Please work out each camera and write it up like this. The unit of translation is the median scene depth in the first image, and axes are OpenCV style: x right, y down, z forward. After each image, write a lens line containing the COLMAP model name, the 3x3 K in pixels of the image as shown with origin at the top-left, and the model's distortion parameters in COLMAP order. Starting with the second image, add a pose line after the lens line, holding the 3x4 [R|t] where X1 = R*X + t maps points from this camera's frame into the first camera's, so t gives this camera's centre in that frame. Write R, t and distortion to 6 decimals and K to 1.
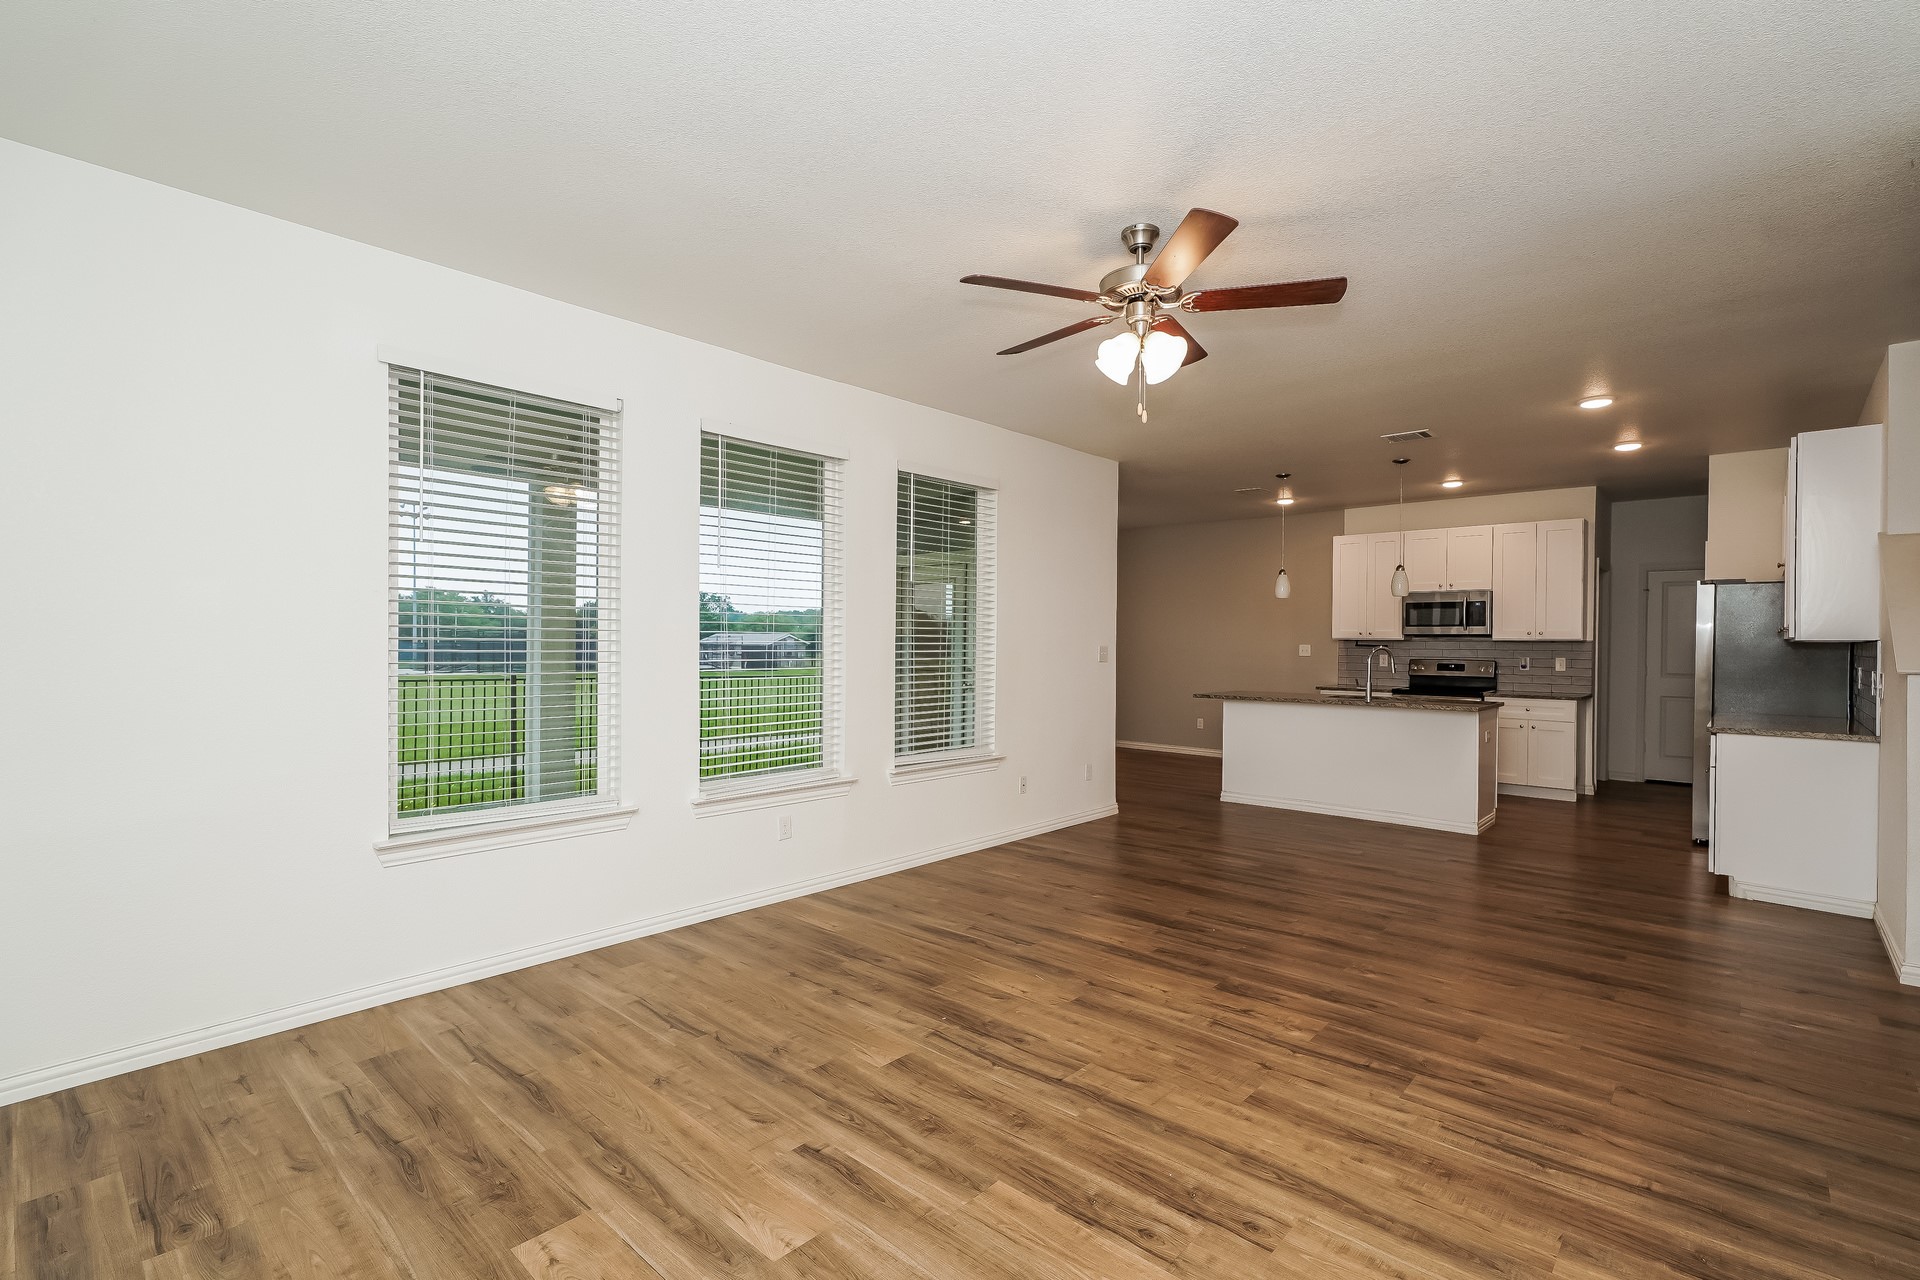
lens RADIAL K [[861.5, 0, 963.4], [0, 861.5, 645.3], [0, 0, 1]] dist [-0.001158, 0.001296]
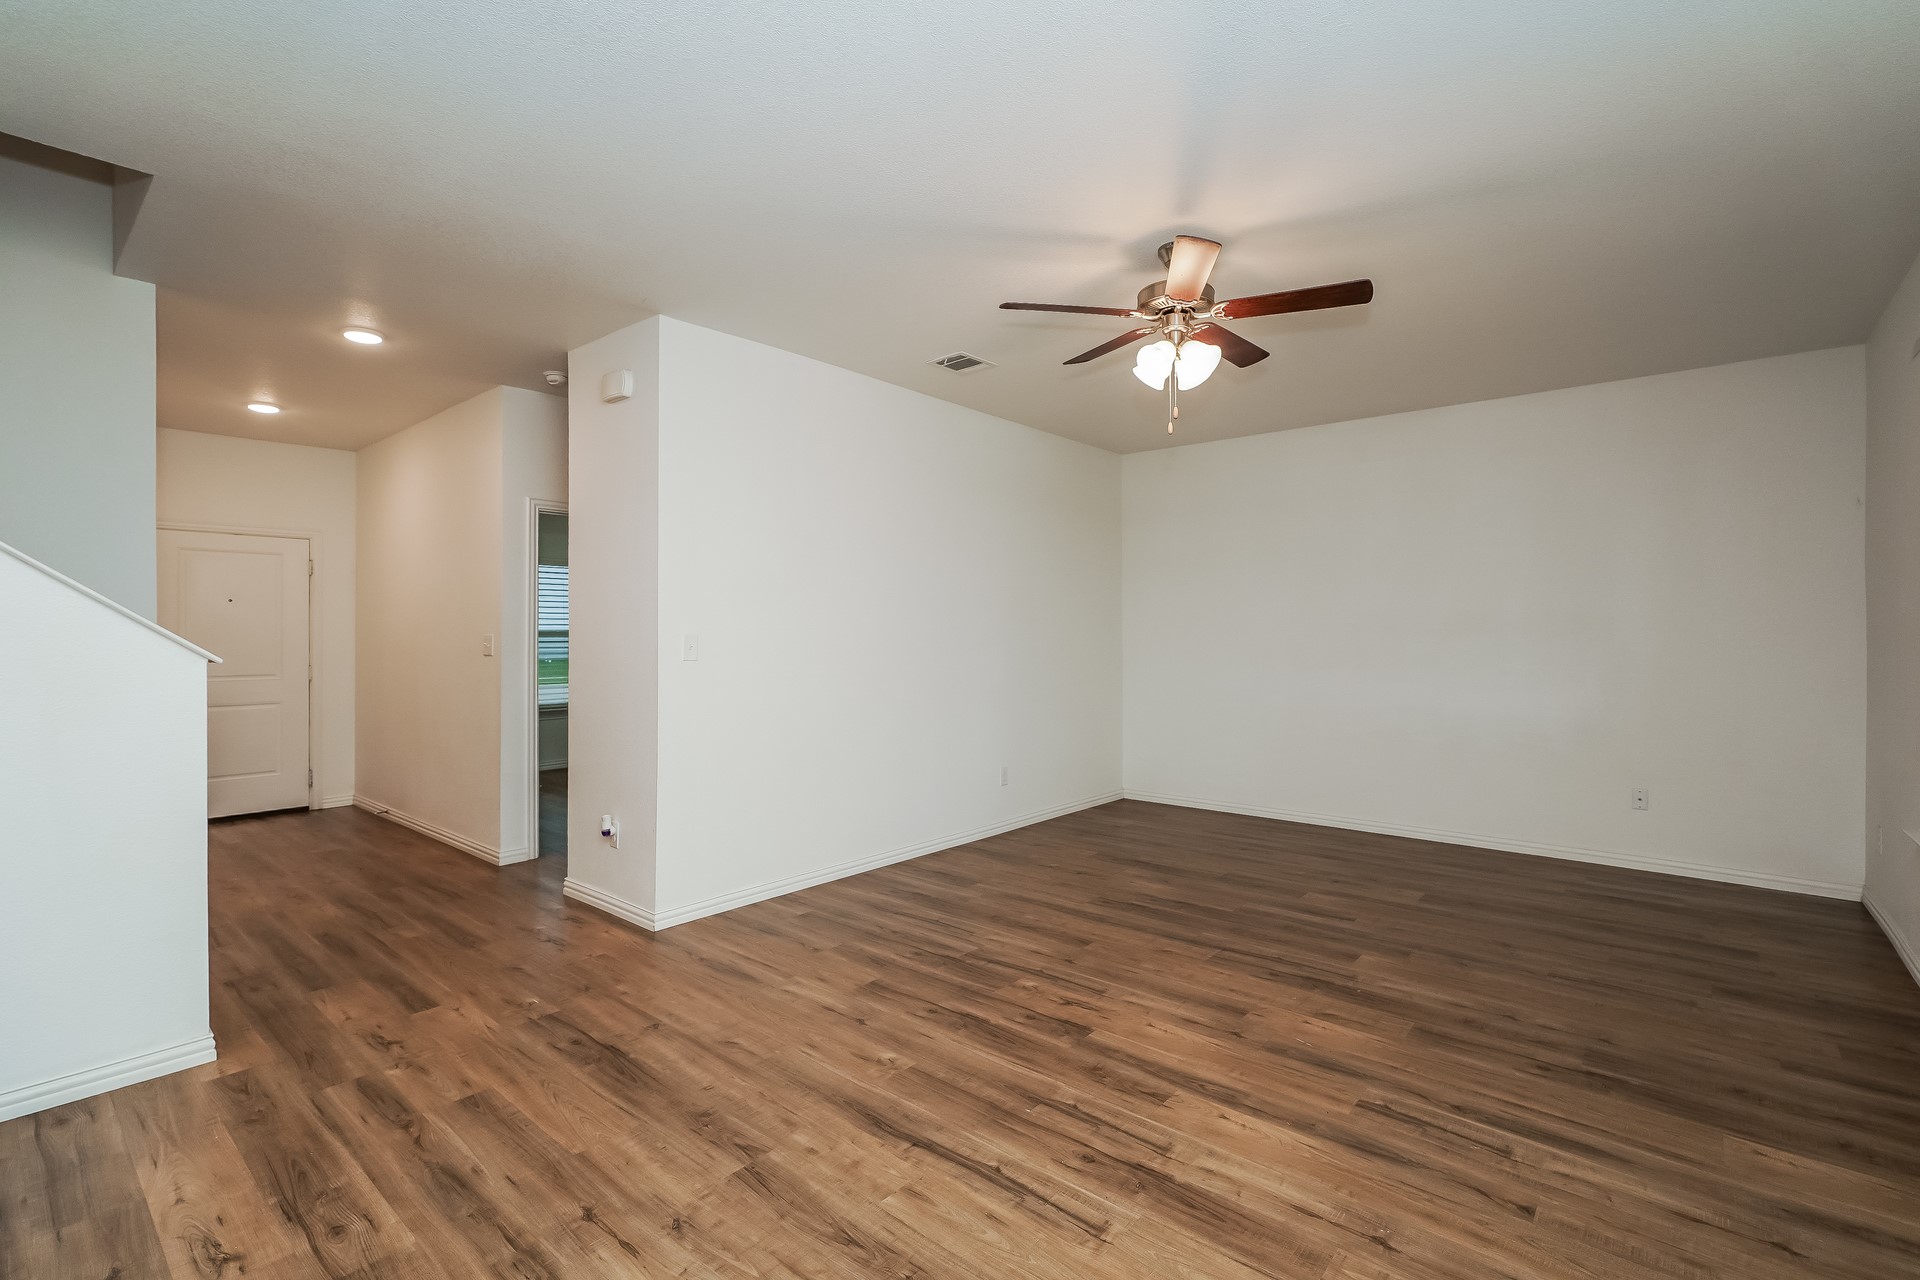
lens RADIAL K [[861.5, 0, 957.7], [0, 861.5, 637.4], [0, 0, 1]] dist [-0.001158, 0.001296]
pose [[-0.999670, -0.003776, -0.025404, 0.480351], [-0.003896, 0.999981, 0.004688, 0.002150], [0.025386, 0.004786, -0.999666, 1.981440]]
